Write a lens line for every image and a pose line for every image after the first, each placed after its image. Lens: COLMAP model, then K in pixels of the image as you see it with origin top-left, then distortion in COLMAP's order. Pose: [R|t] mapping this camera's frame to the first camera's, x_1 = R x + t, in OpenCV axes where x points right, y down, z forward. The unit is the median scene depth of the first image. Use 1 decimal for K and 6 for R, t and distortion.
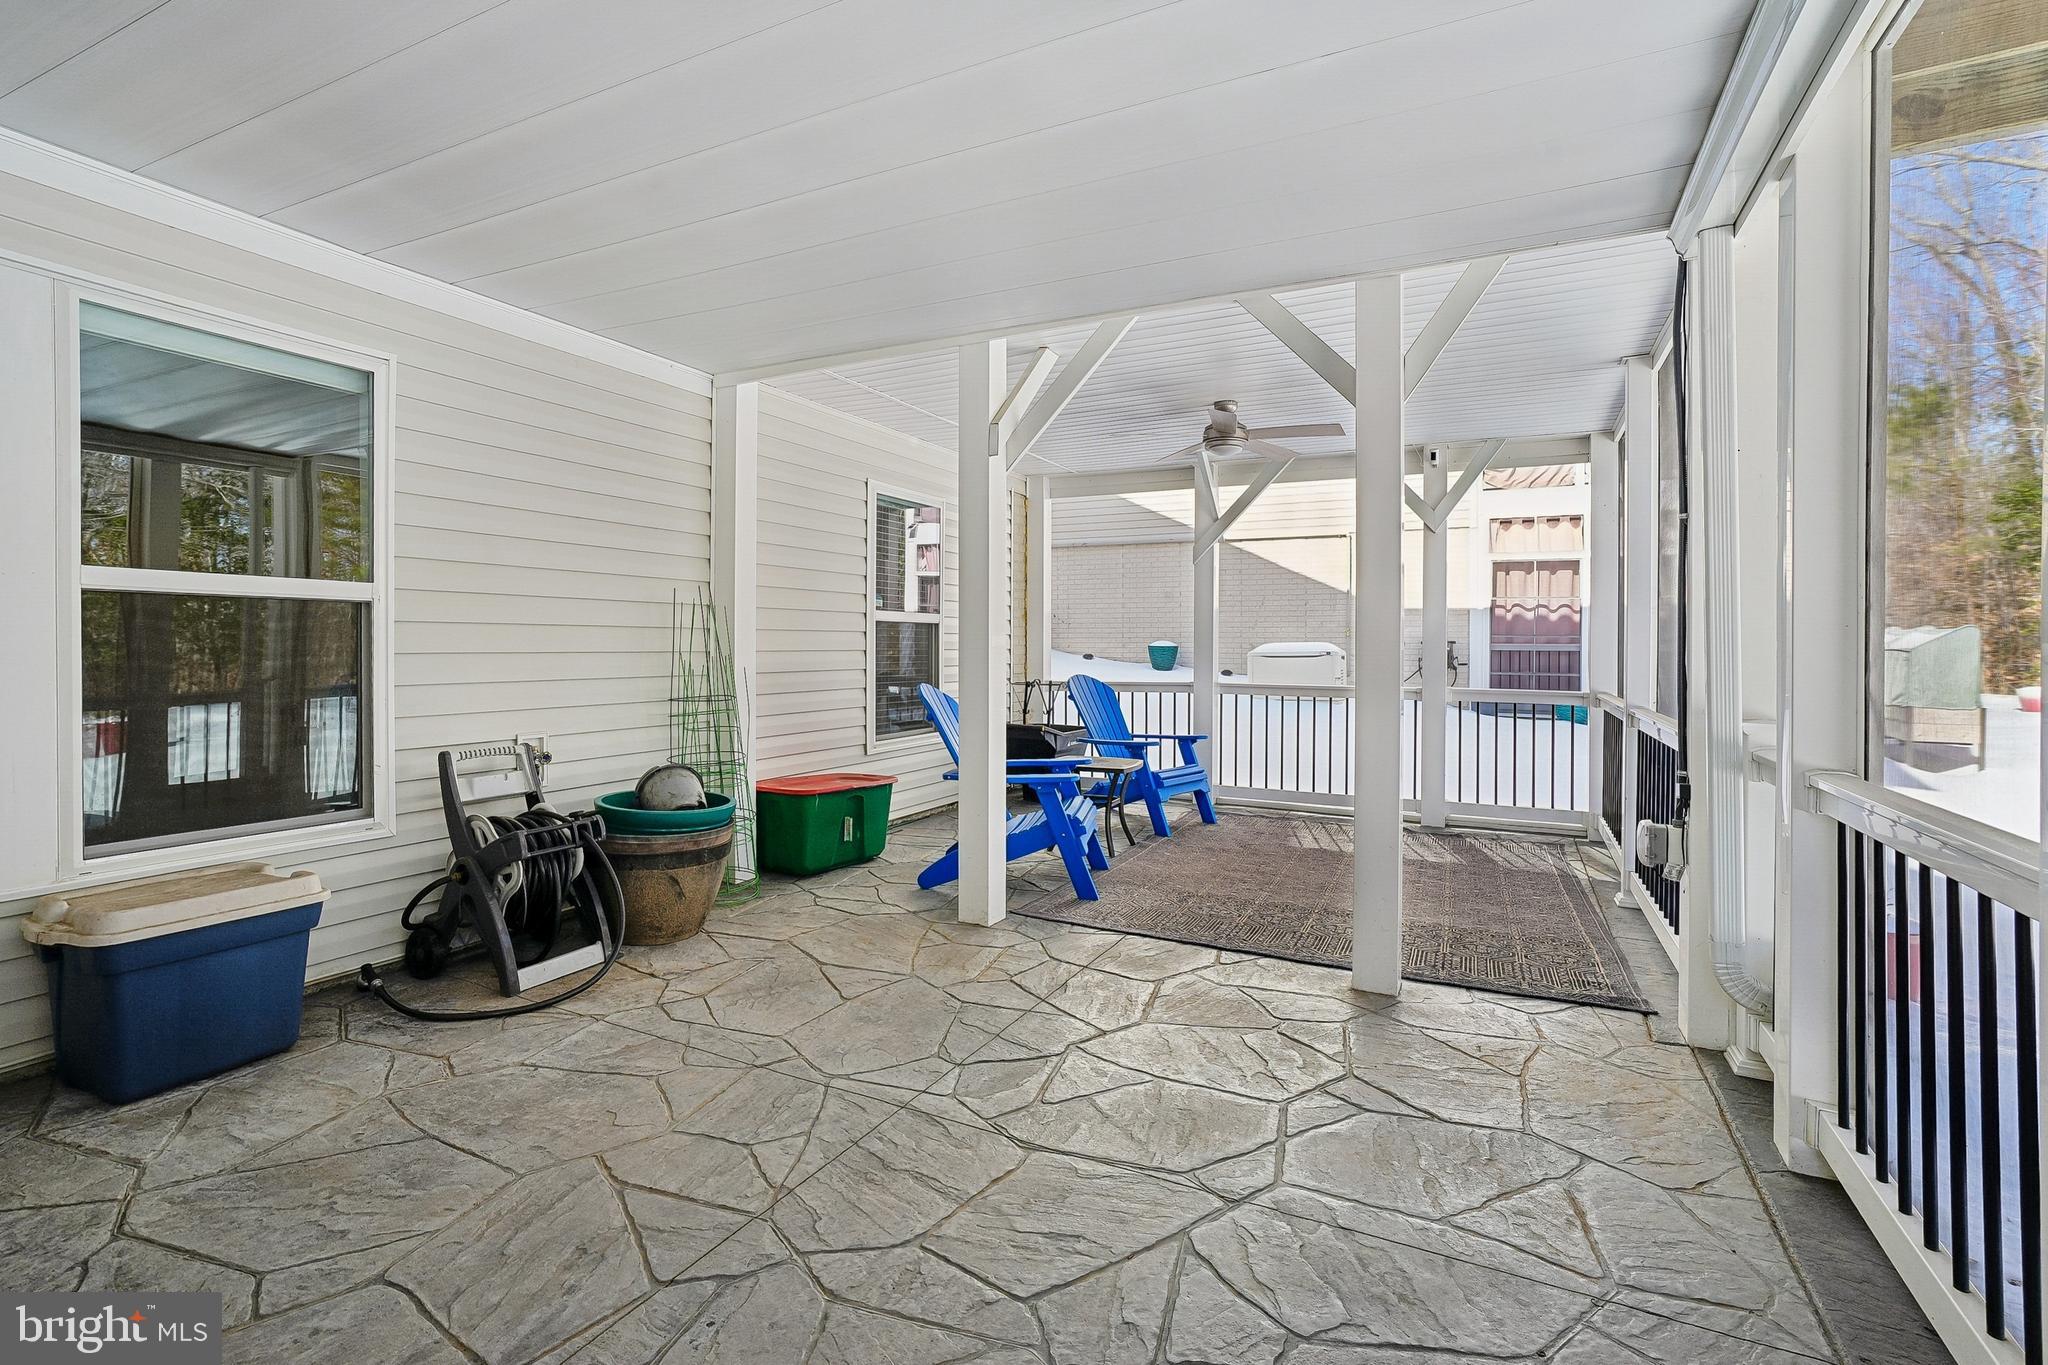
lens RADIAL K [[949.3, 0, 1026.9], [0, 949.3, 637.0], [0, 0, 1]] dist [-0.059120, 0.039011]
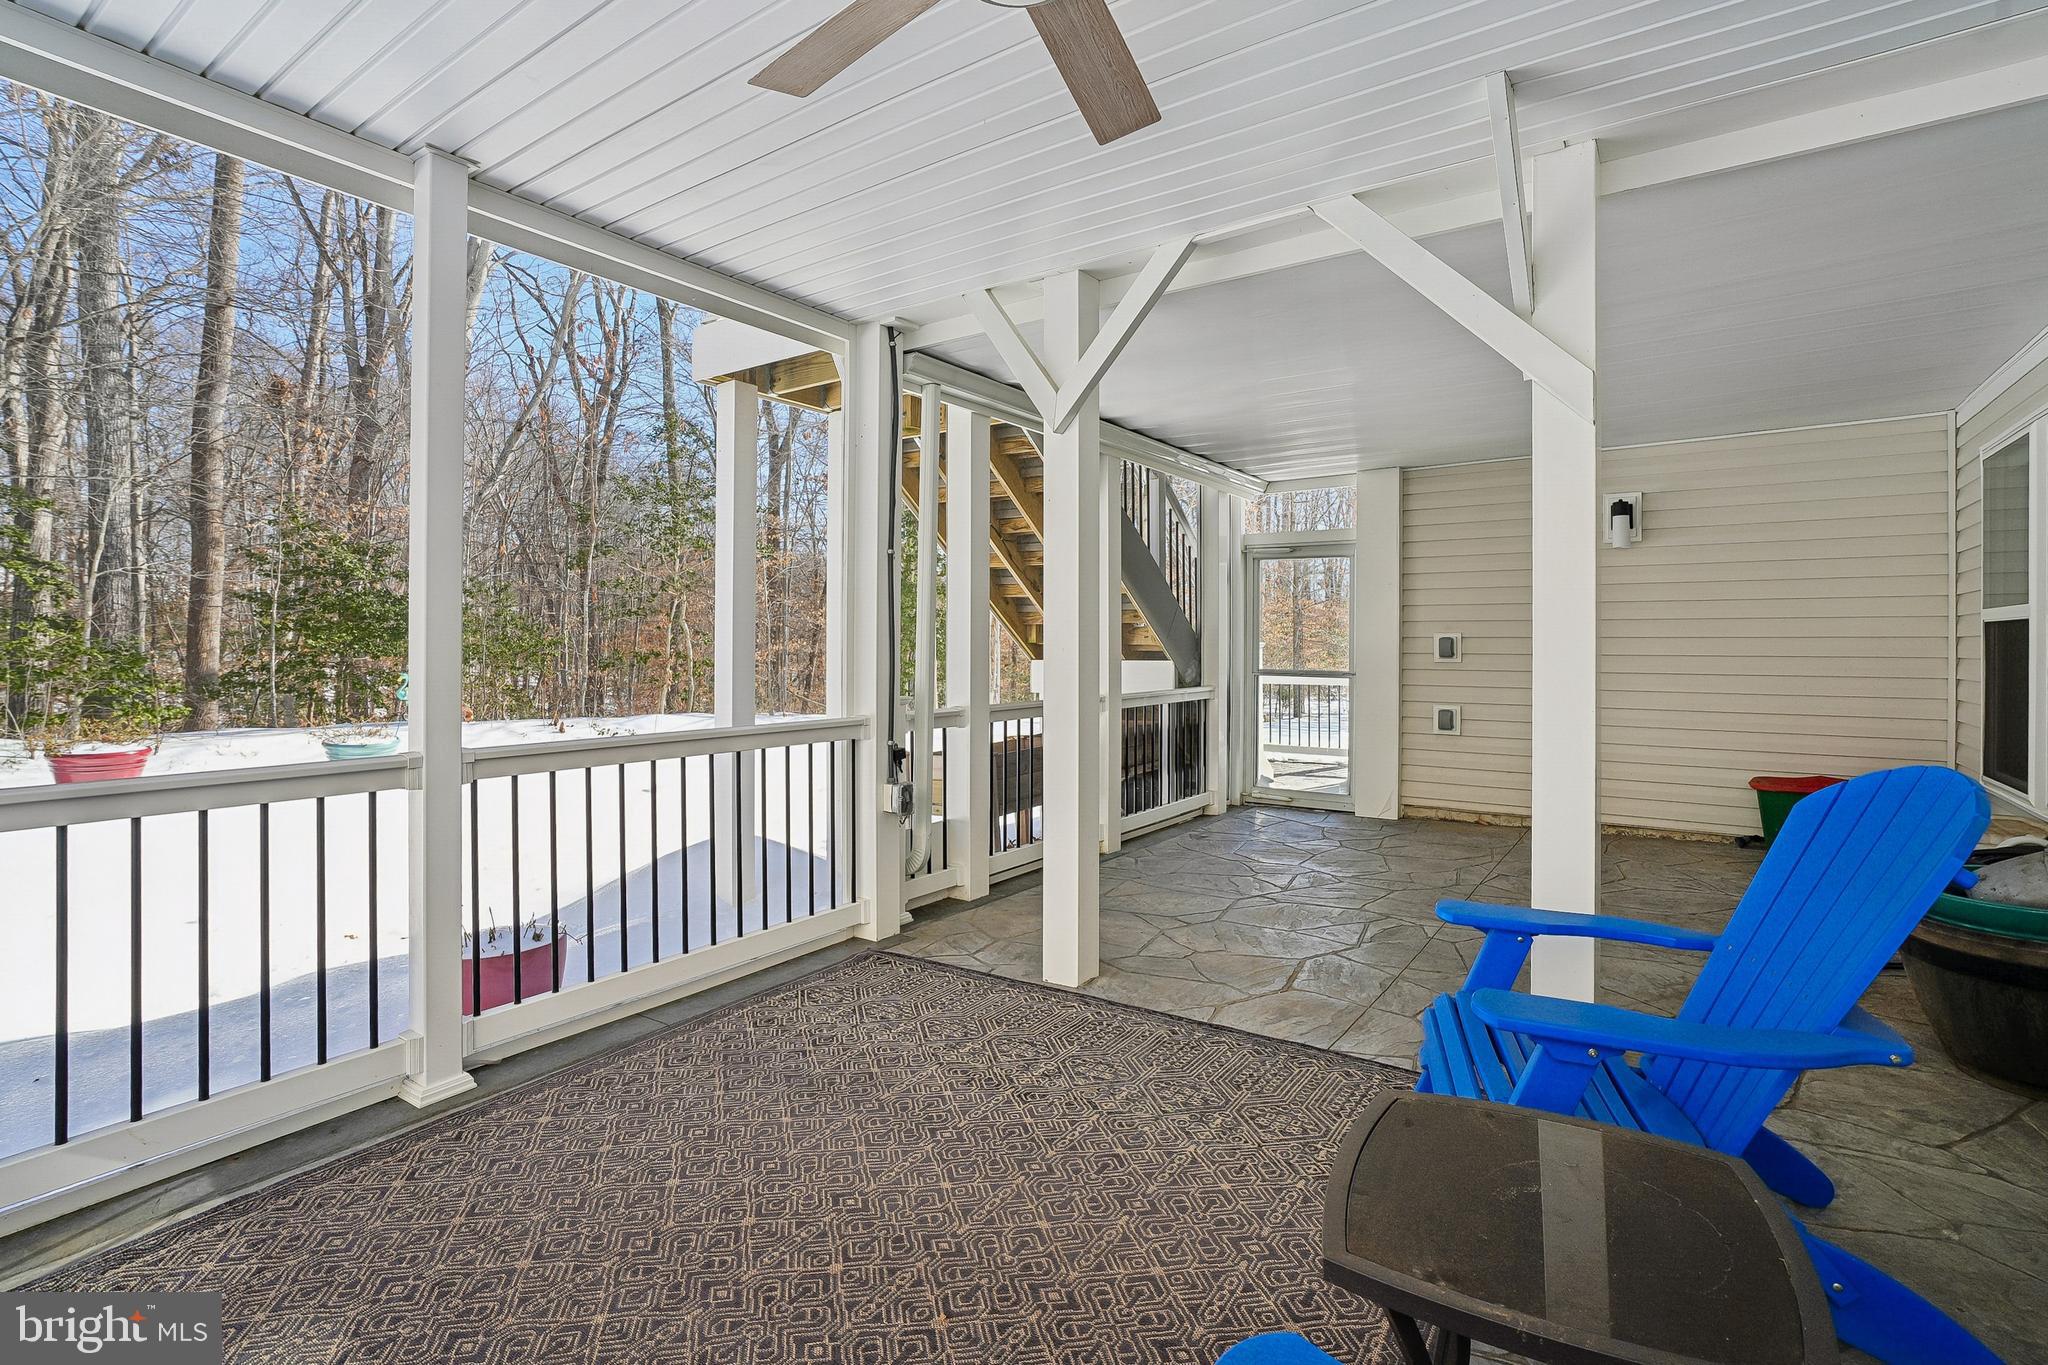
lens RADIAL K [[949.3, 0, 1026.9], [0, 949.3, 637.0], [0, 0, 1]] dist [-0.059120, 0.039011]
pose [[-0.988315, -0.012479, 0.151914, 0.300138], [-0.013202, 0.999906, -0.003747, -0.000741], [-0.151853, -0.005709, -0.988387, 2.275759]]
